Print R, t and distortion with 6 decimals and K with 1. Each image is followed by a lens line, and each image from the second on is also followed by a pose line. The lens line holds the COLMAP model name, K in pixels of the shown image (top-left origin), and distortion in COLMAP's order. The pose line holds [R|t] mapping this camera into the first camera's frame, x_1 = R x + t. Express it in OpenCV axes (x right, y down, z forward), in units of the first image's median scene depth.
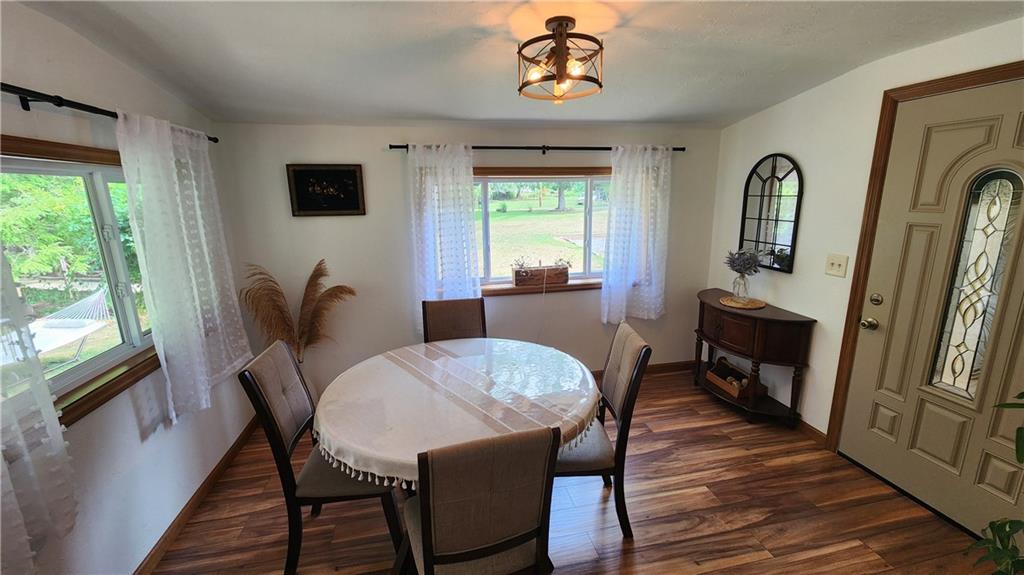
lens RADIAL K [[418.4, 0, 512.0], [0, 418.4, 288.7], [0, 0, 1]] dist [-0.003279, 0.000756]
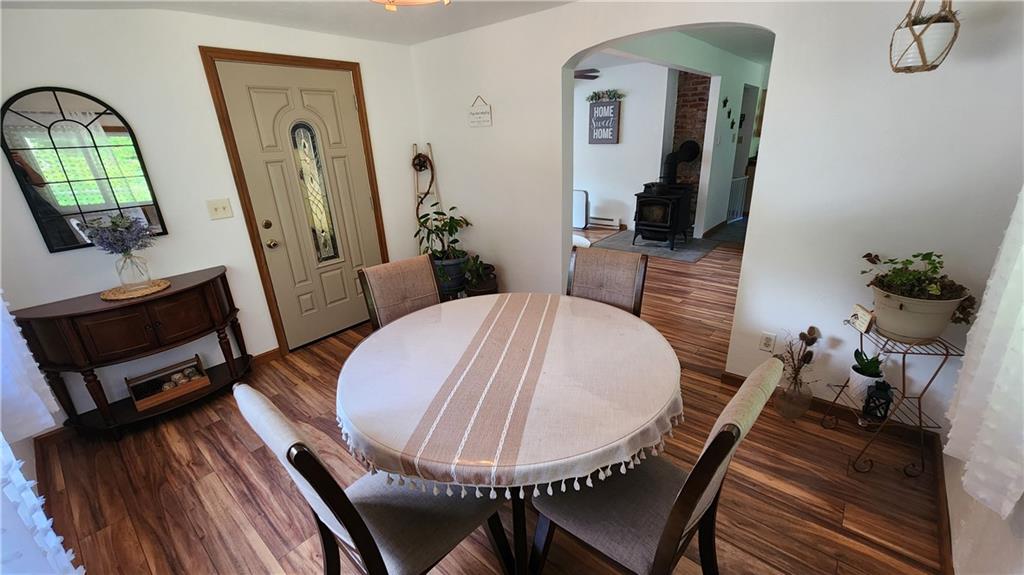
lens RADIAL K [[418.4, 0, 513.7], [0, 418.4, 291.6], [0, 0, 1]] dist [-0.003279, 0.000756]
pose [[-0.615184, -0.233698, 0.752950, -0.536757], [0.228501, 0.861208, 0.453991, -0.181043], [-0.754543, 0.451337, -0.476402, 0.998361]]
